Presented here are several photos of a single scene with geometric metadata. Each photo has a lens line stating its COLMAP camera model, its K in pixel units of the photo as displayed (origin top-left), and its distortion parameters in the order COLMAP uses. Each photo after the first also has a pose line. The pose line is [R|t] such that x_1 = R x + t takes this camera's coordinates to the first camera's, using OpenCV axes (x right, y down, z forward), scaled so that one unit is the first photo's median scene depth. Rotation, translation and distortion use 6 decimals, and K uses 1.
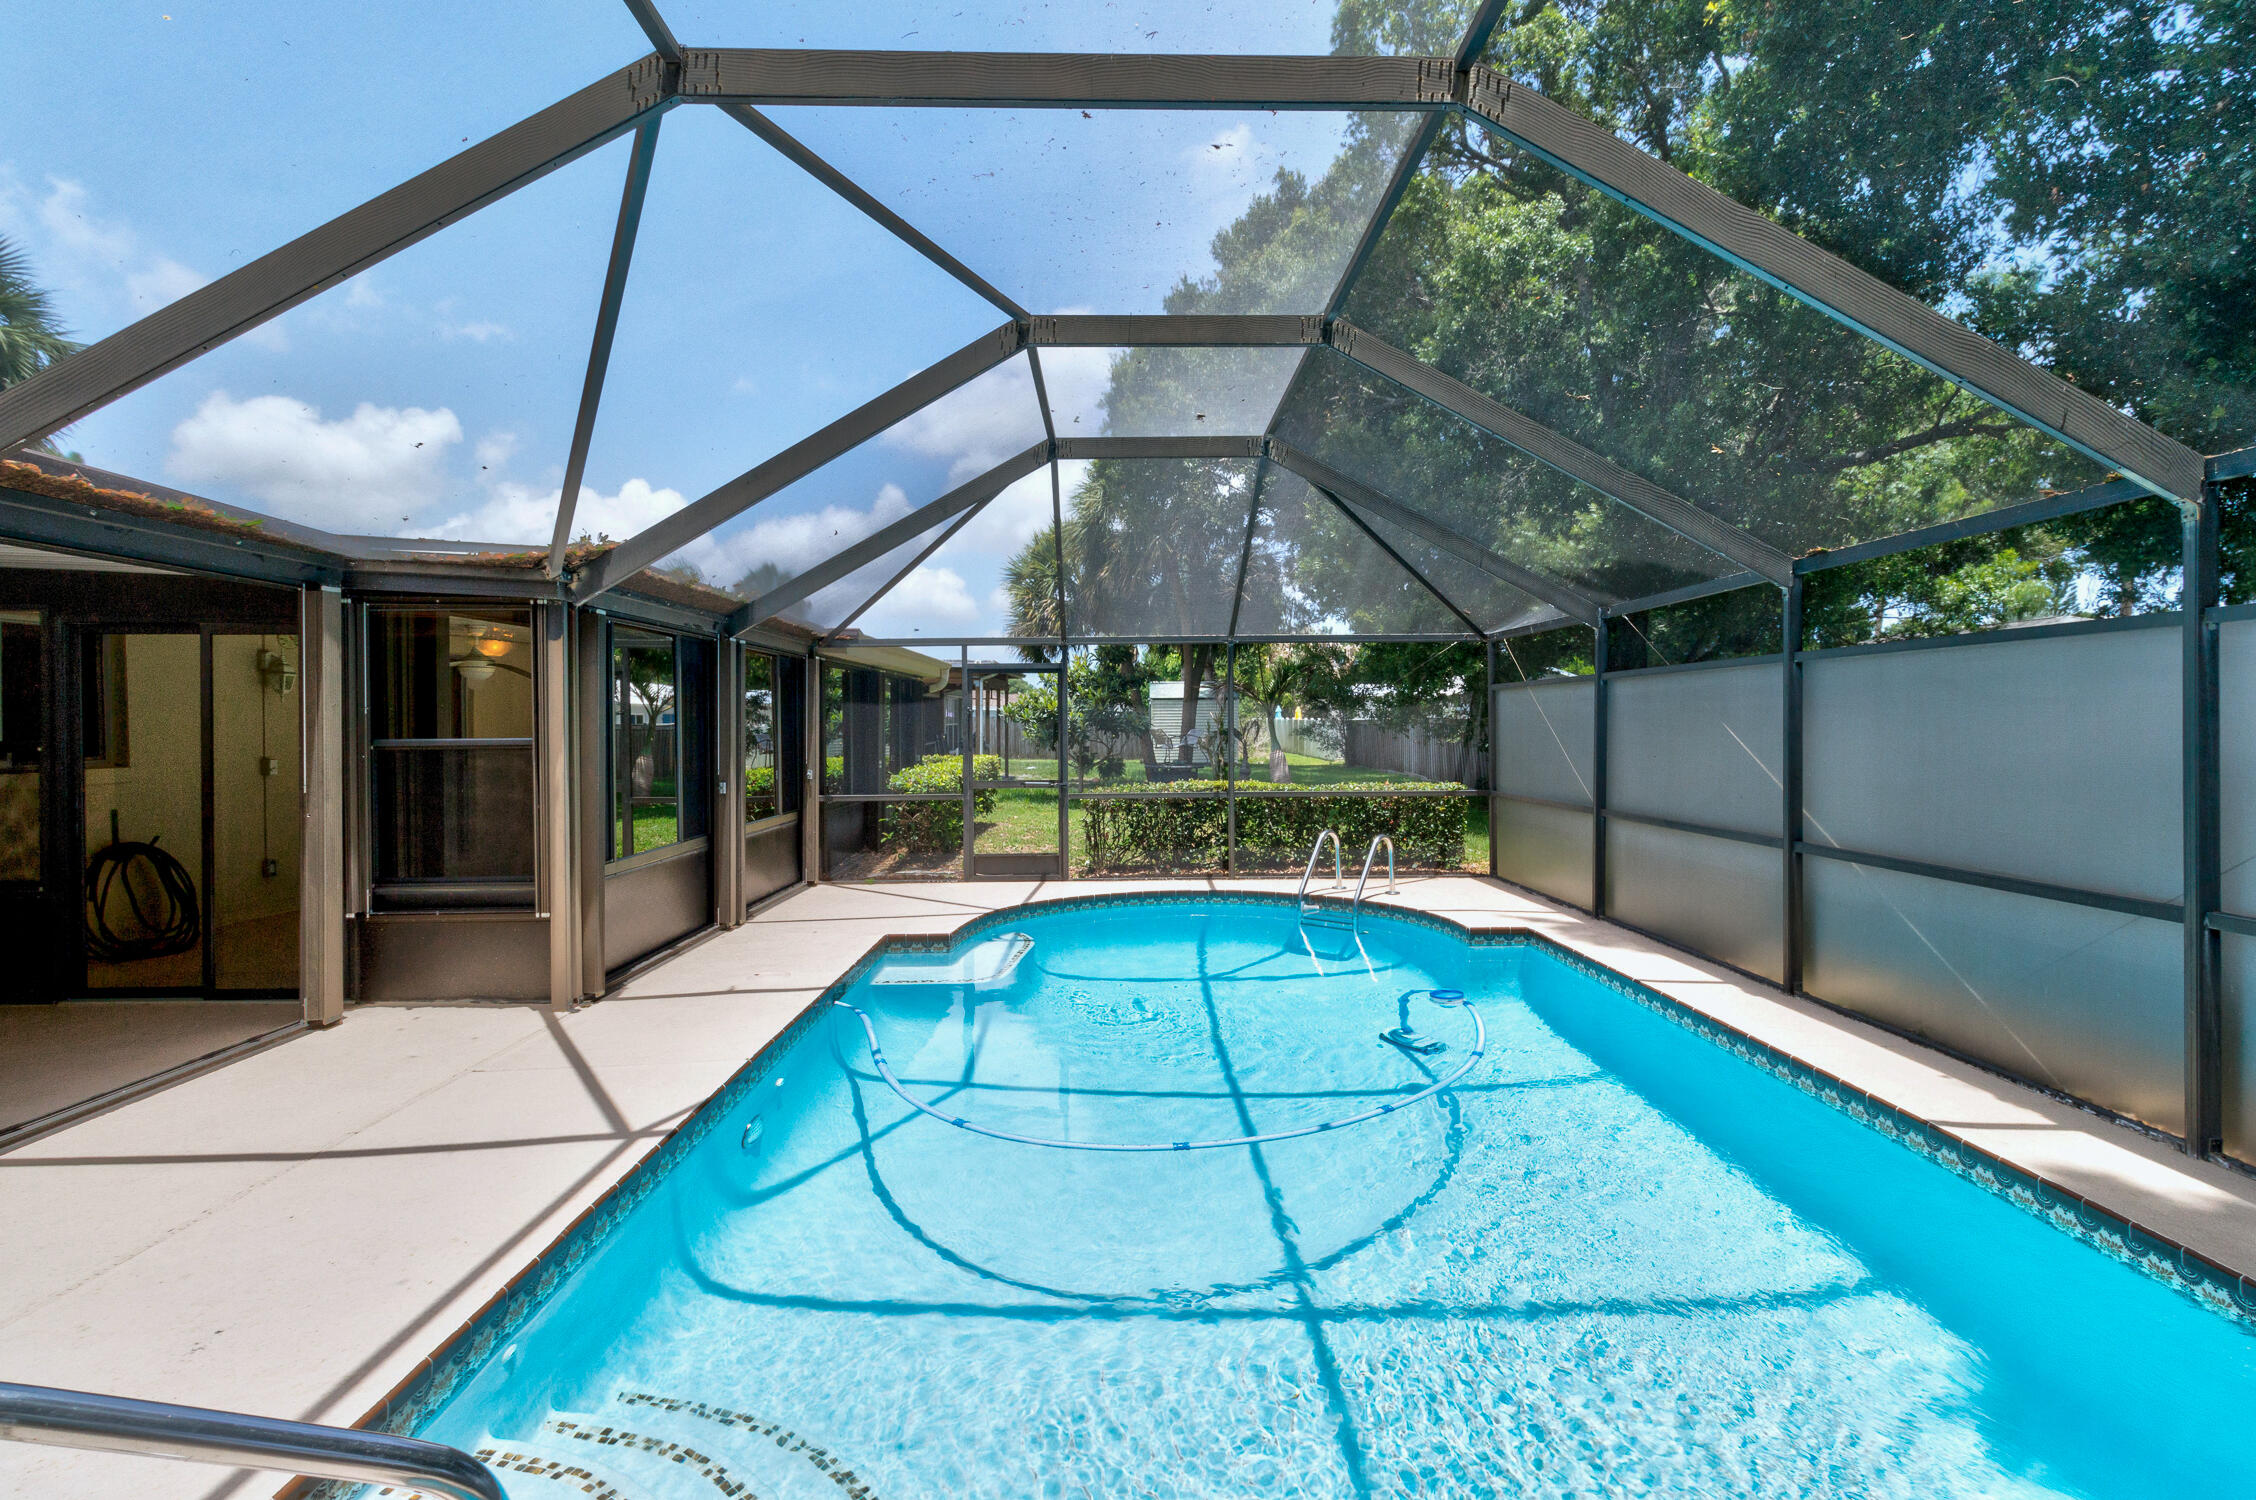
lens RADIAL K [[1069.5, 0, 1129.1], [0, 1069.5, 731.4], [0, 0, 1]] dist [0.002226, 0.001212]
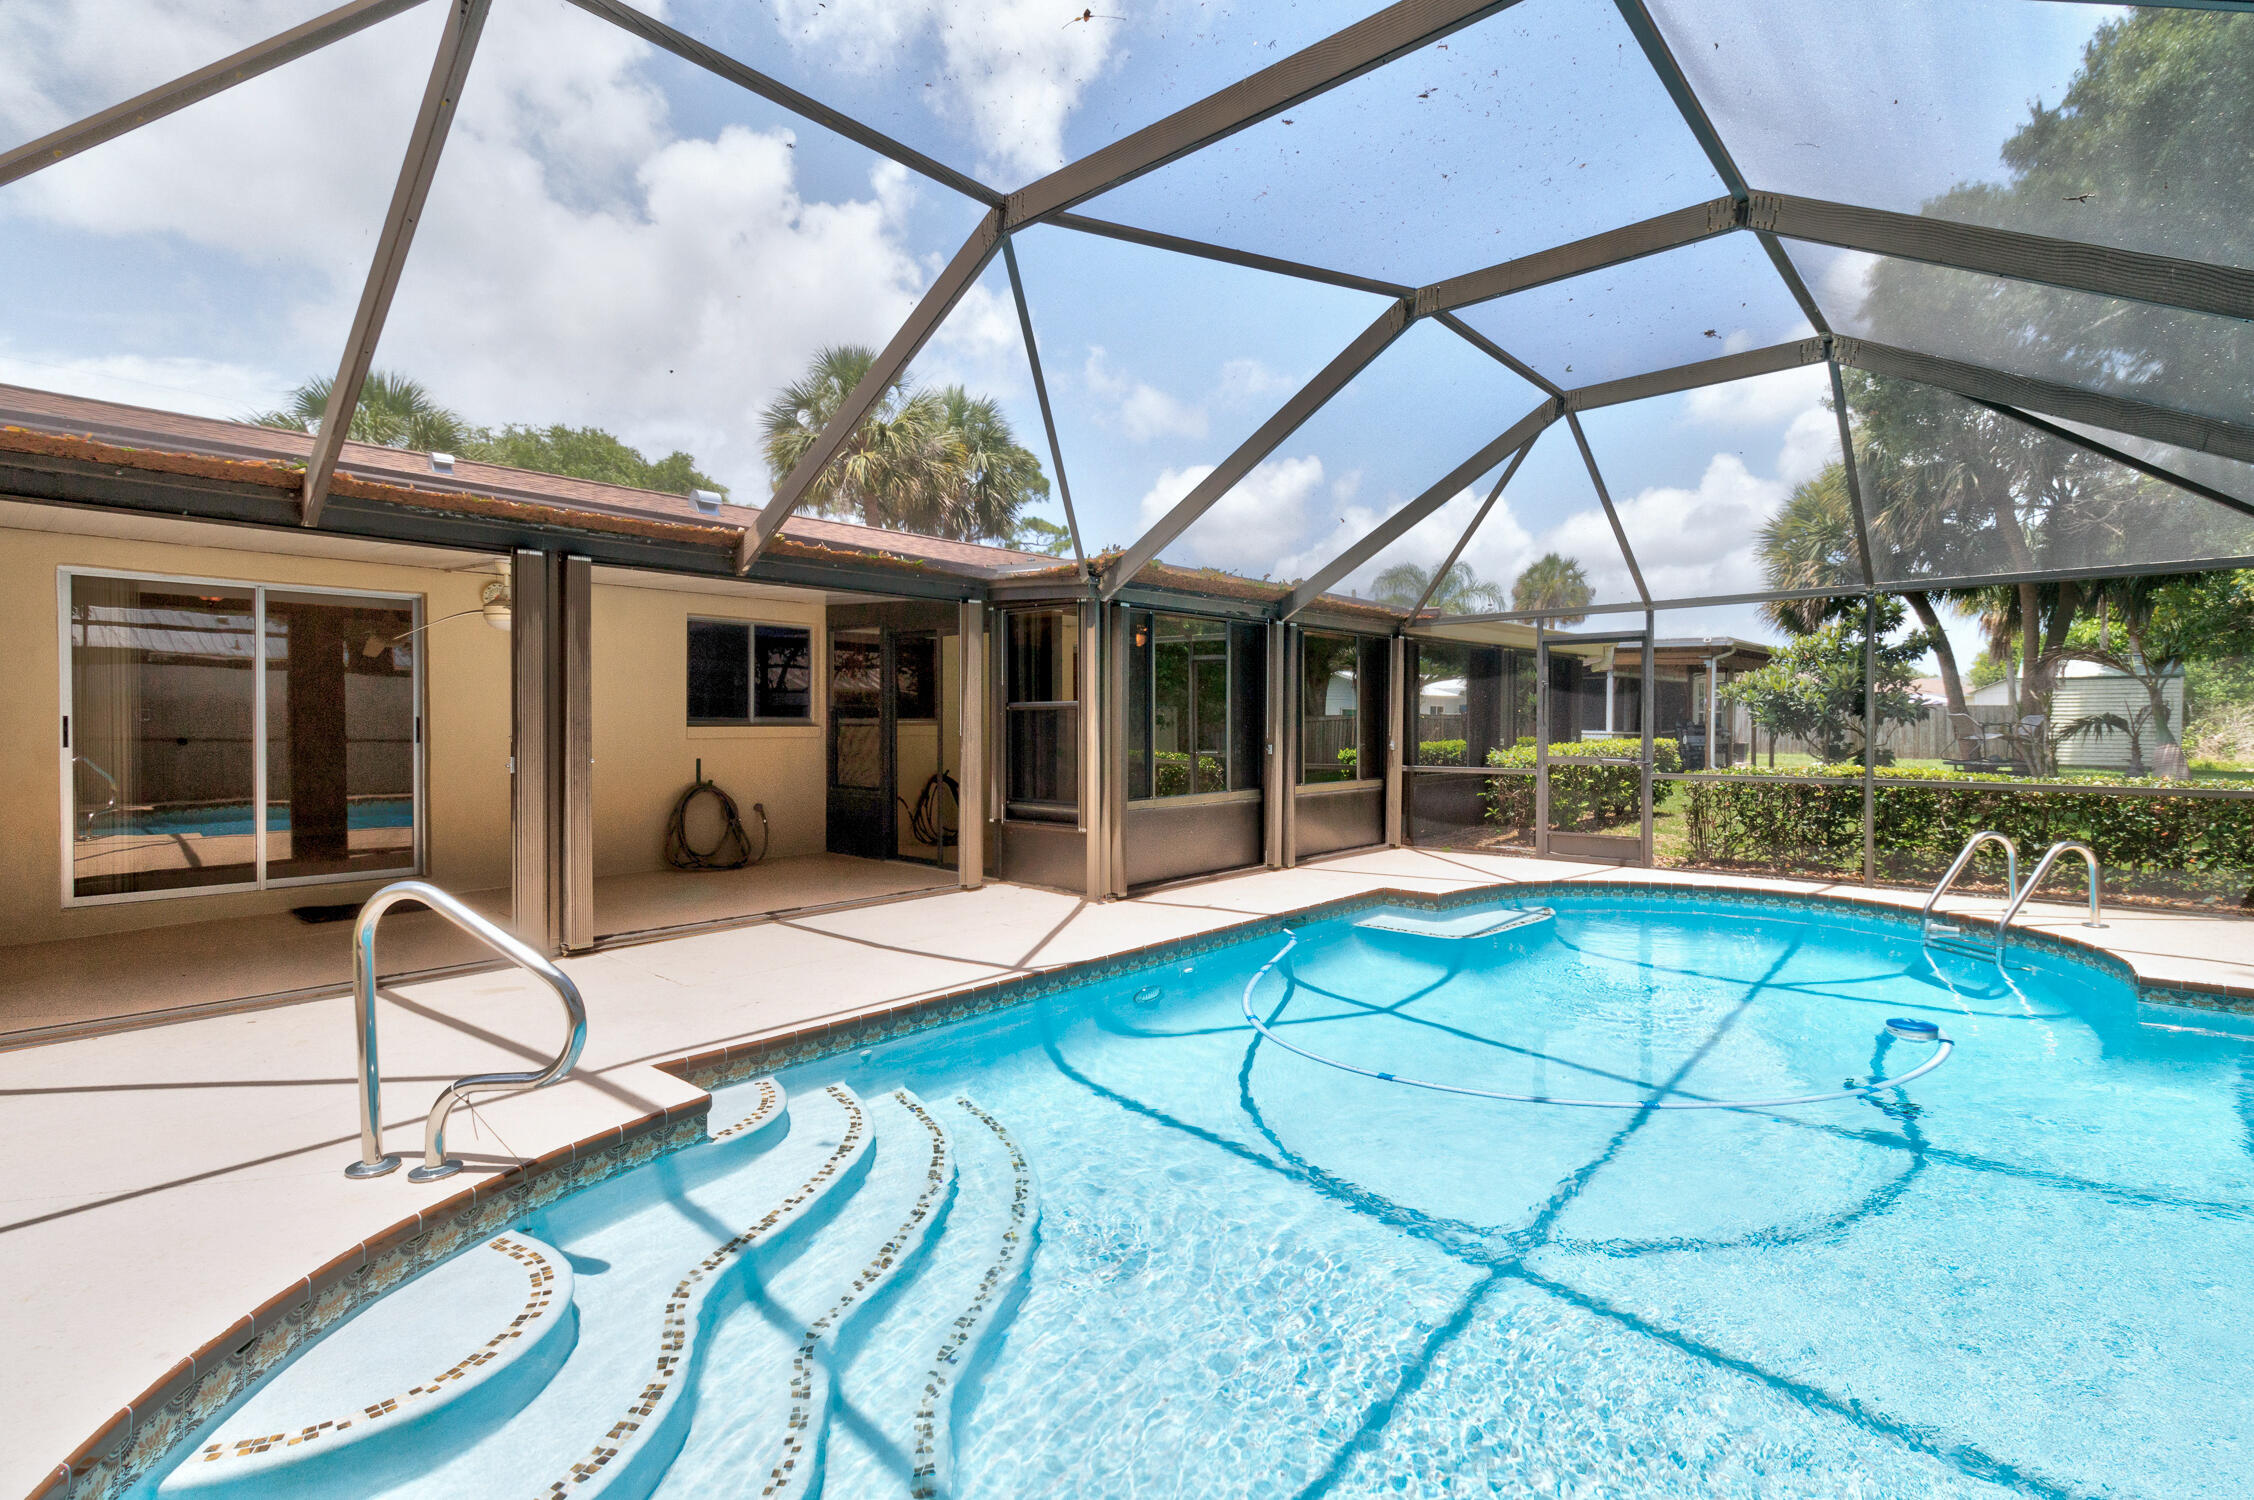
lens RADIAL K [[1068.5, 0, 1131.1], [0, 1068.5, 753.4], [0, 0, 1]] dist [0.002226, 0.001212]
pose [[0.728493, 0.028406, -0.684464, 0.312596], [-0.010798, 0.999492, 0.029988, 0.023370], [0.684968, -0.014456, 0.728429, 0.037113]]
